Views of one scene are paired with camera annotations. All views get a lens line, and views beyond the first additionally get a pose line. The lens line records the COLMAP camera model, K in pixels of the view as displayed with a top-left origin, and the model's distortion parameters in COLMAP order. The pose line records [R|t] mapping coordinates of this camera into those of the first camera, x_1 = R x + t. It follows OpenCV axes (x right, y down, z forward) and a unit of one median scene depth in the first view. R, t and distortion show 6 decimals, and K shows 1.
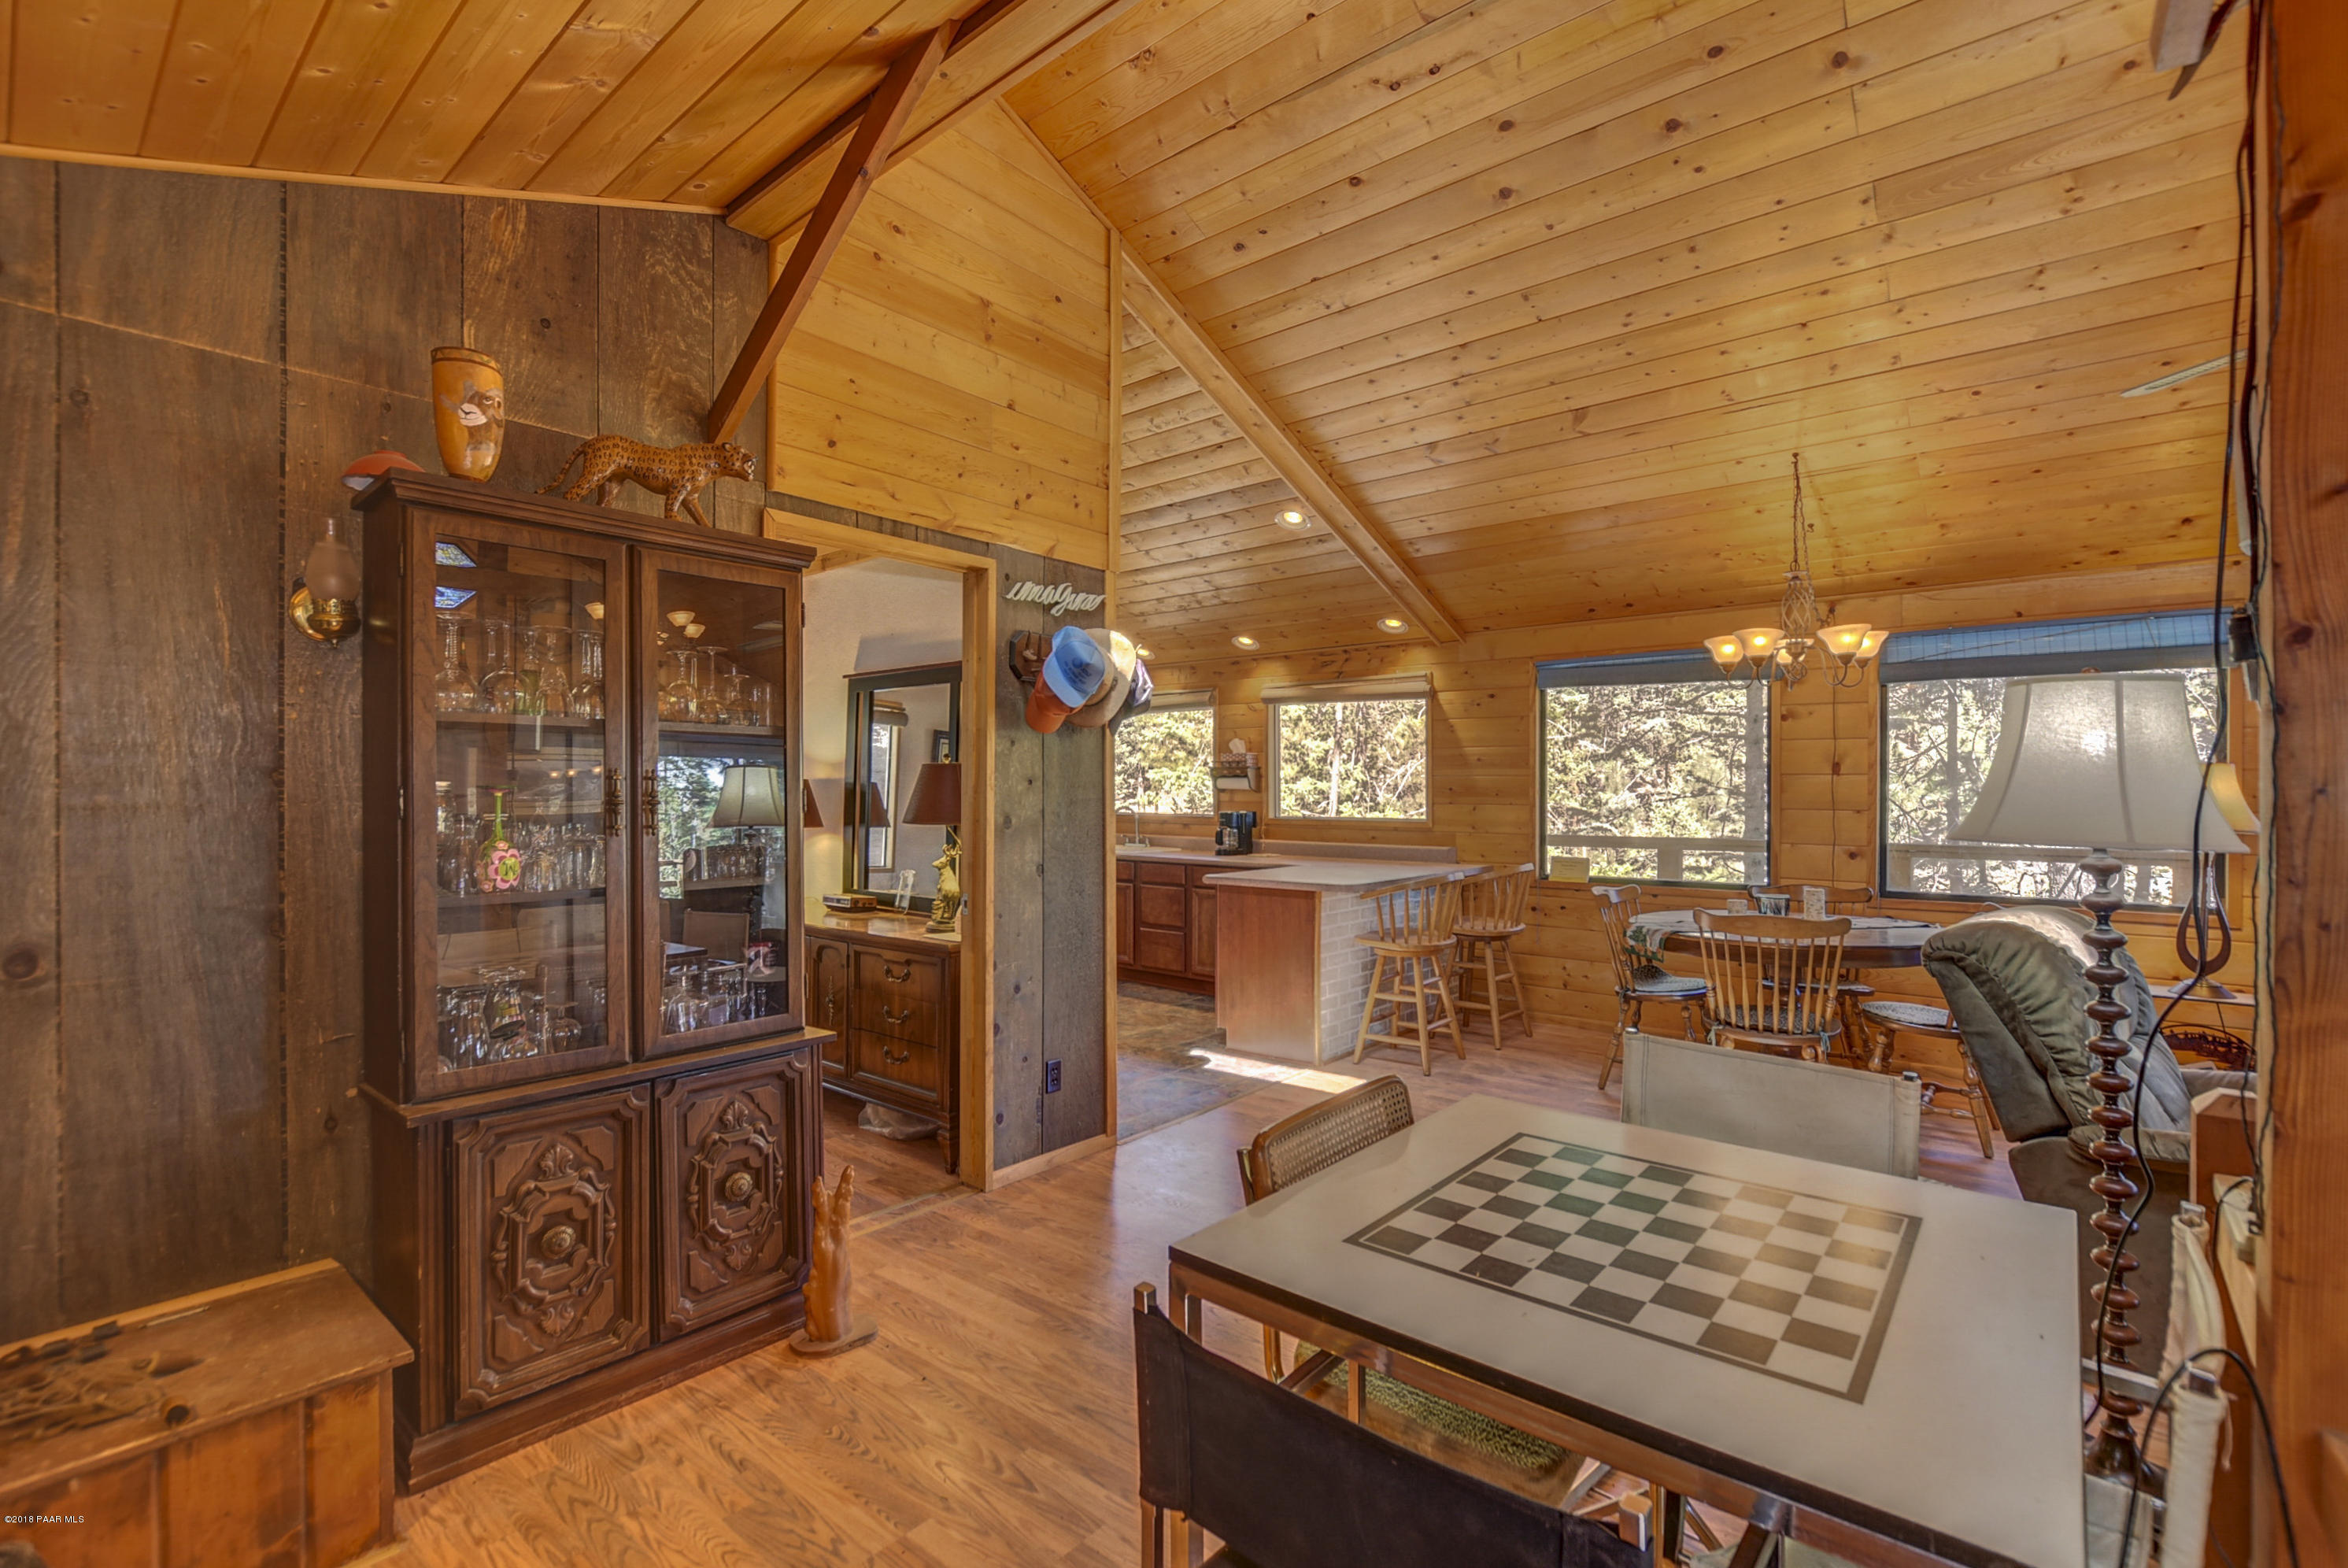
lens RADIAL K [[1067.0, 0, 1144.6], [0, 1067.0, 830.9], [0, 0, 1]] dist [-0.025819, 0.005617]
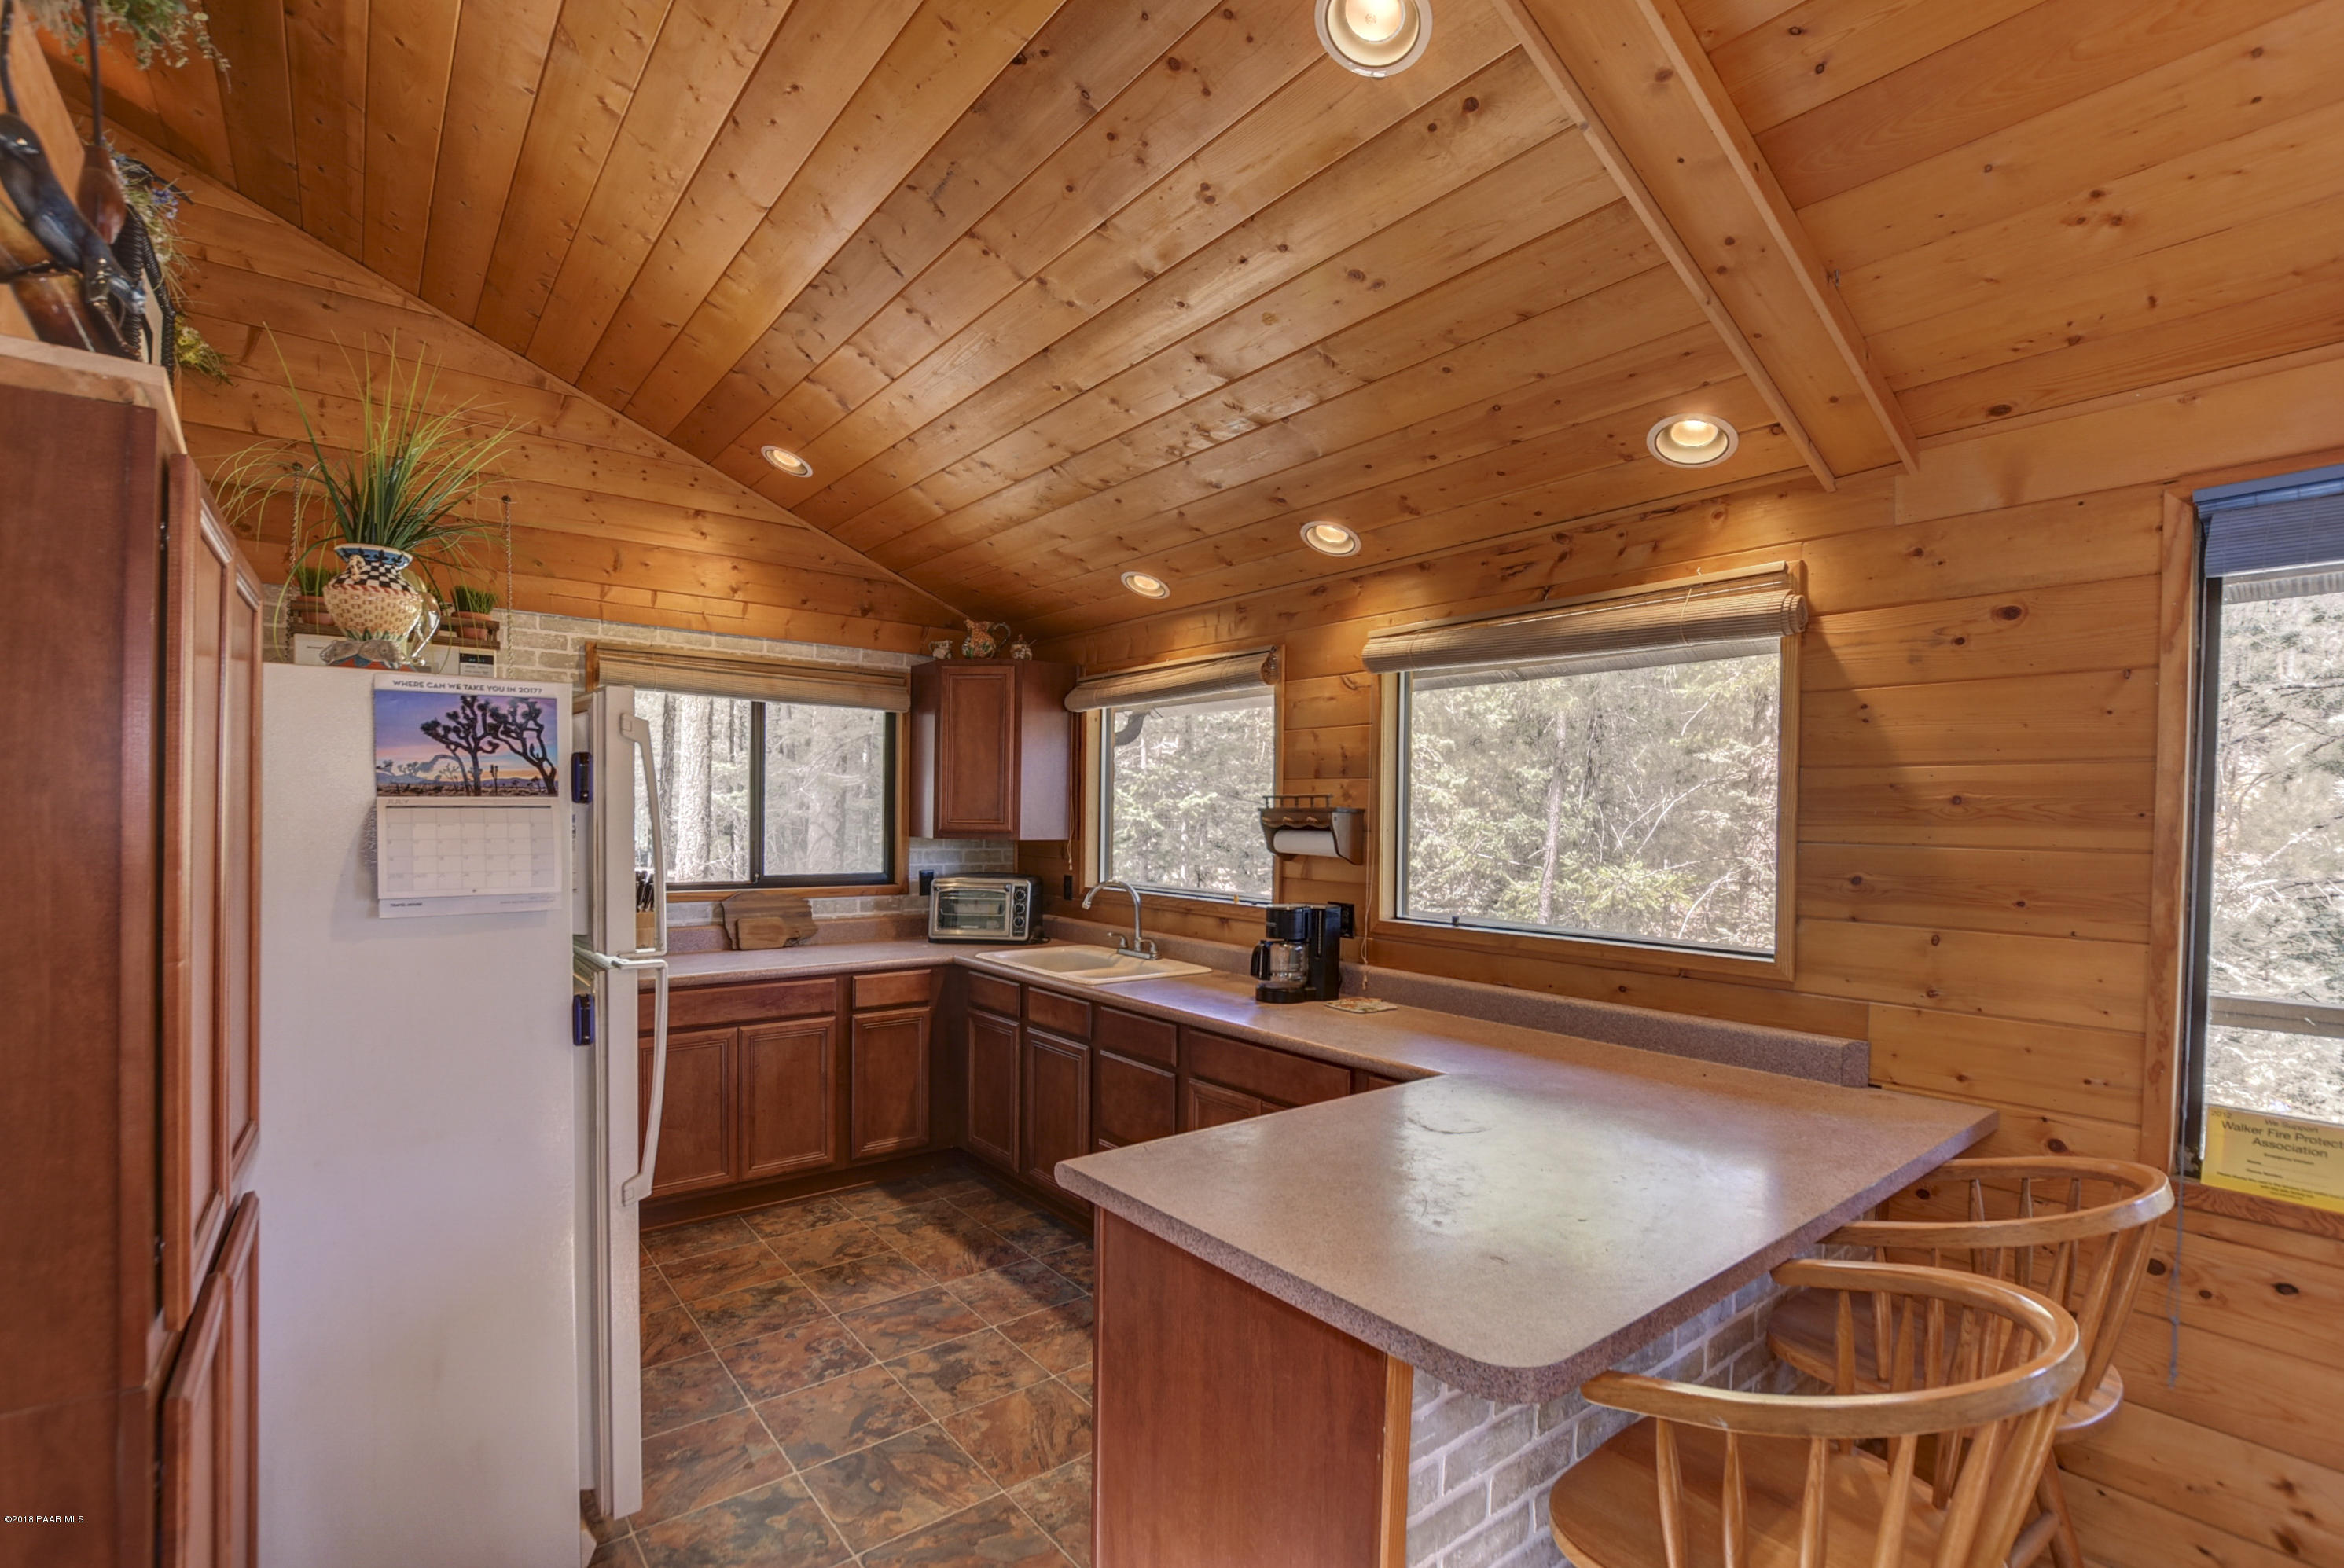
lens RADIAL K [[1050.0, 0, 1169.8], [0, 1050.0, 832.0], [0, 0, 1]] dist [-0.020059, 0.000412]
pose [[0.983307, 0.017119, -0.181149, 0.107455], [-0.021590, 0.999508, -0.022741, -0.037807], [0.180671, 0.026272, 0.983193, 0.535322]]
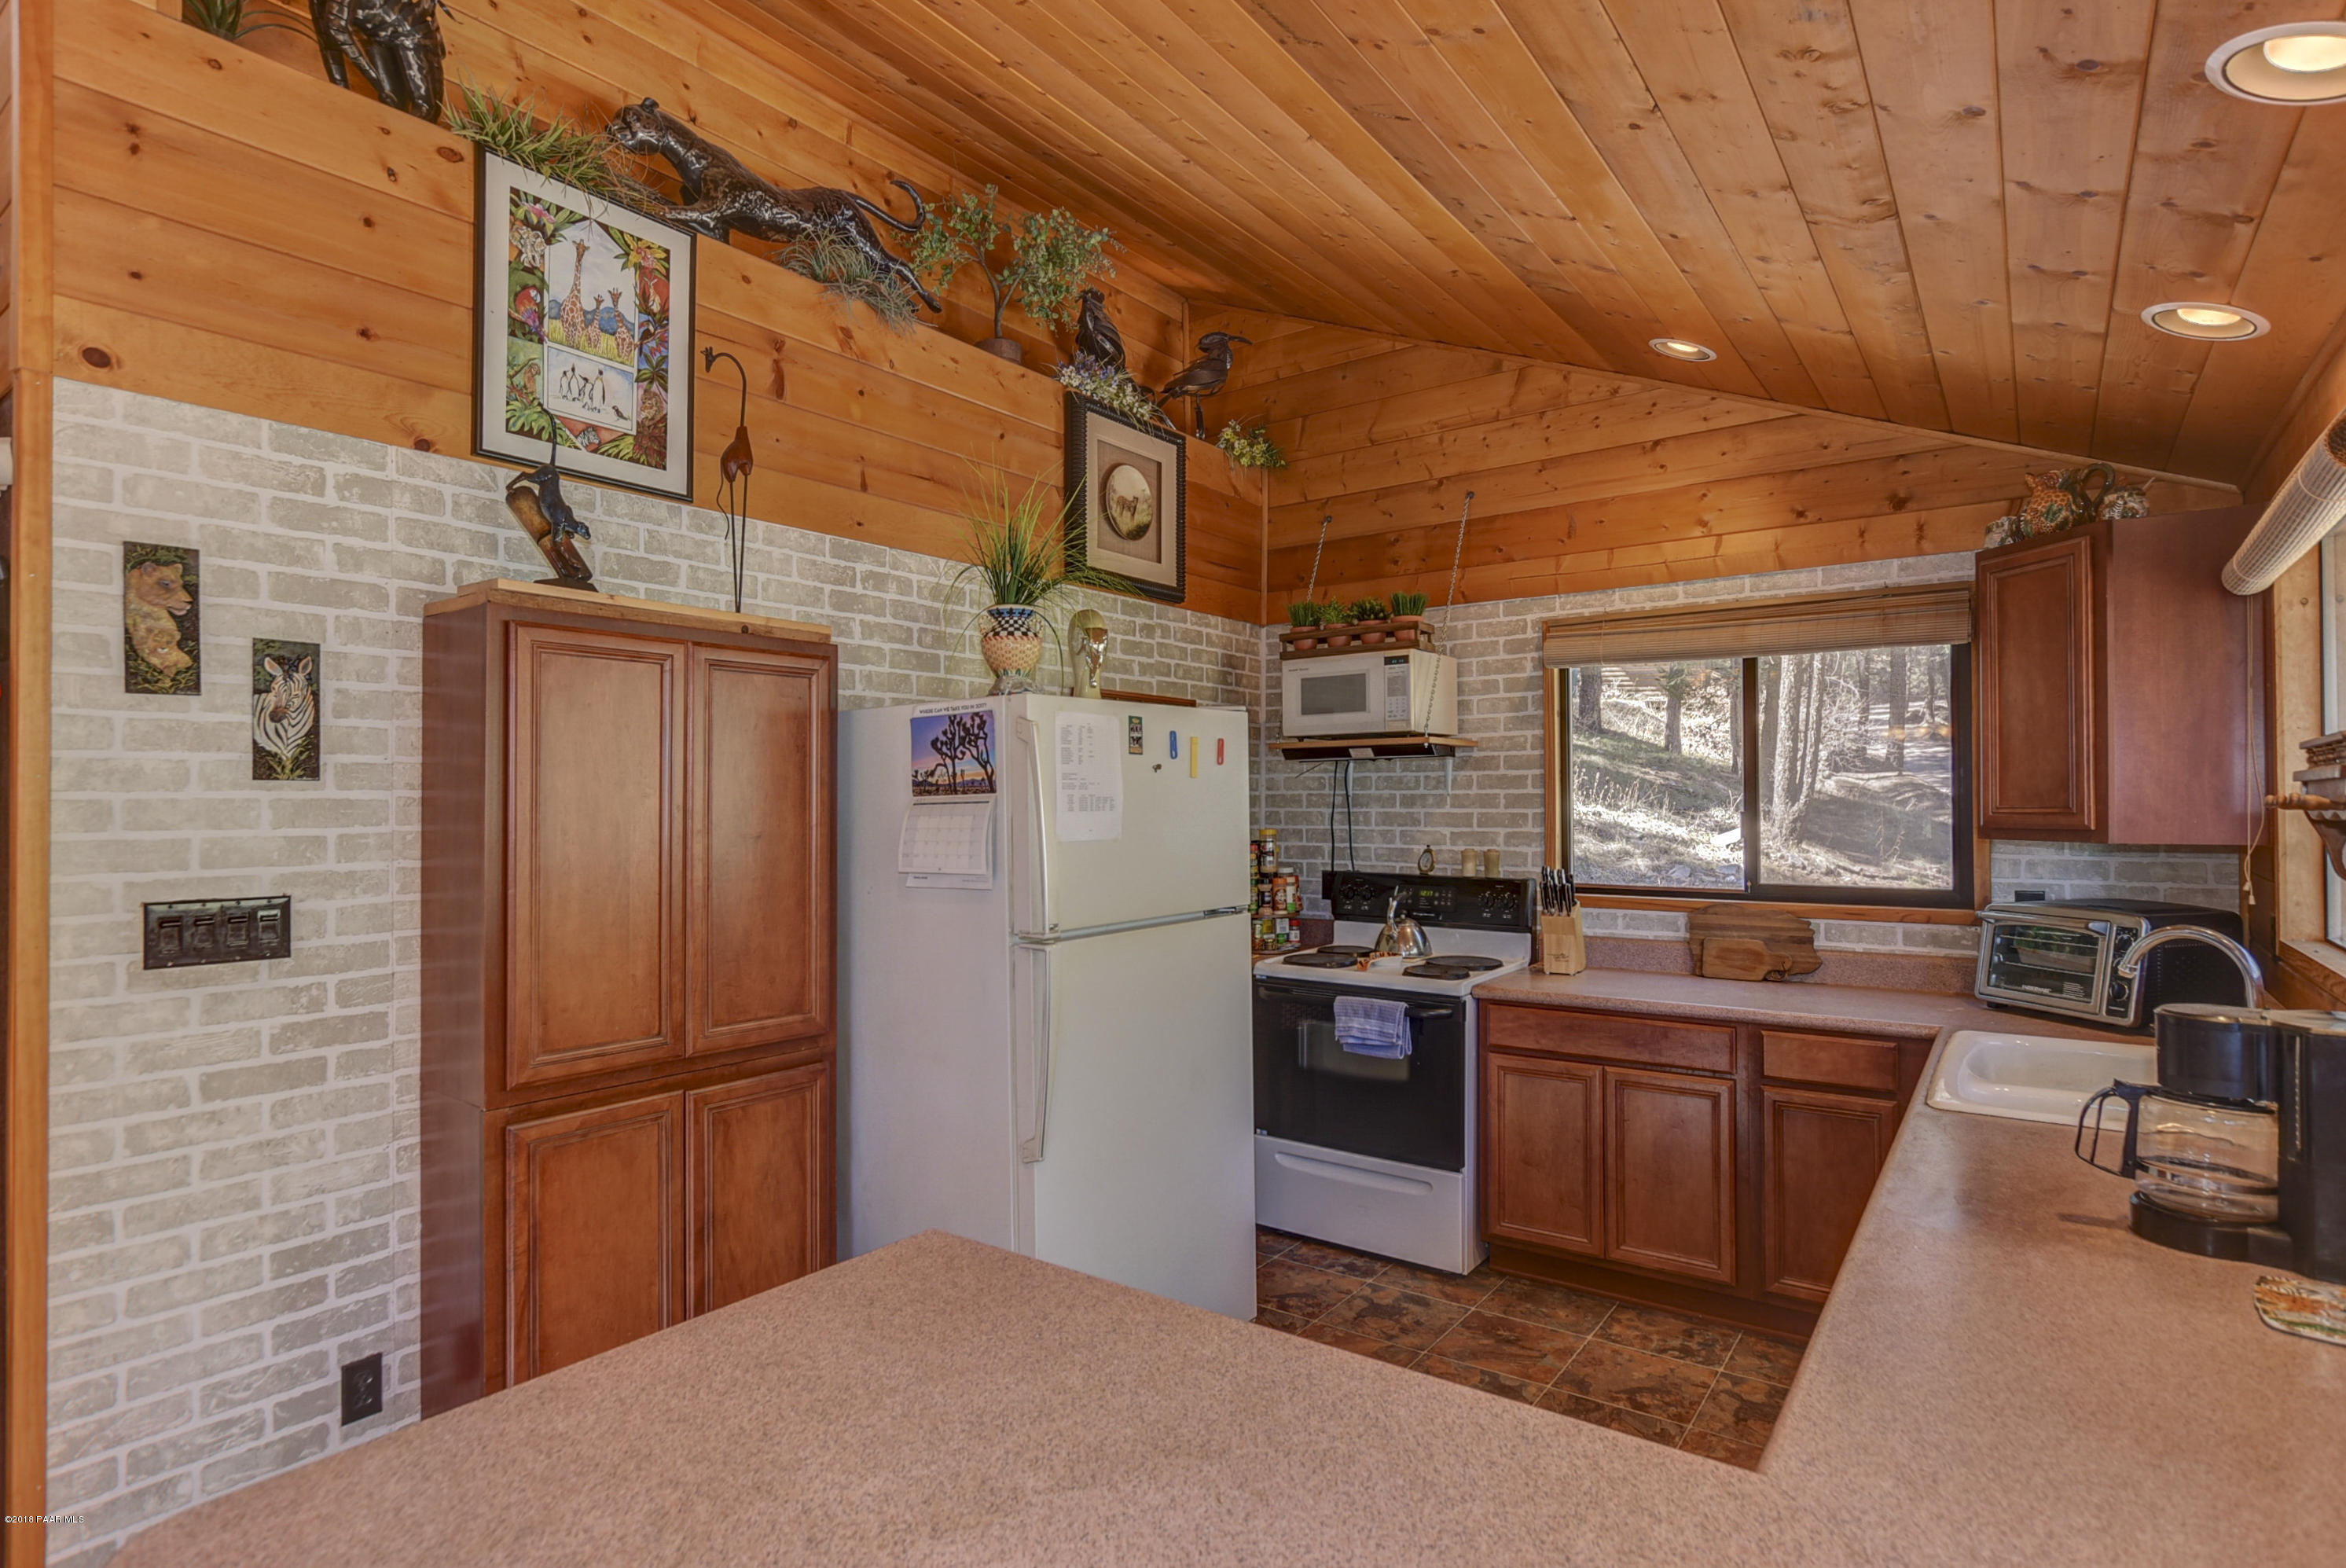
lens RADIAL K [[1191.1, 0, 1188.5], [0, 1191.1, 790.0], [0, 0, 1]] dist [-0.011133, 0.000757]
pose [[0.095658, -0.010029, -0.995364, 0.261596], [-0.033447, 0.999352, -0.013283, -0.047264], [0.994852, 0.034563, 0.095261, 0.782929]]
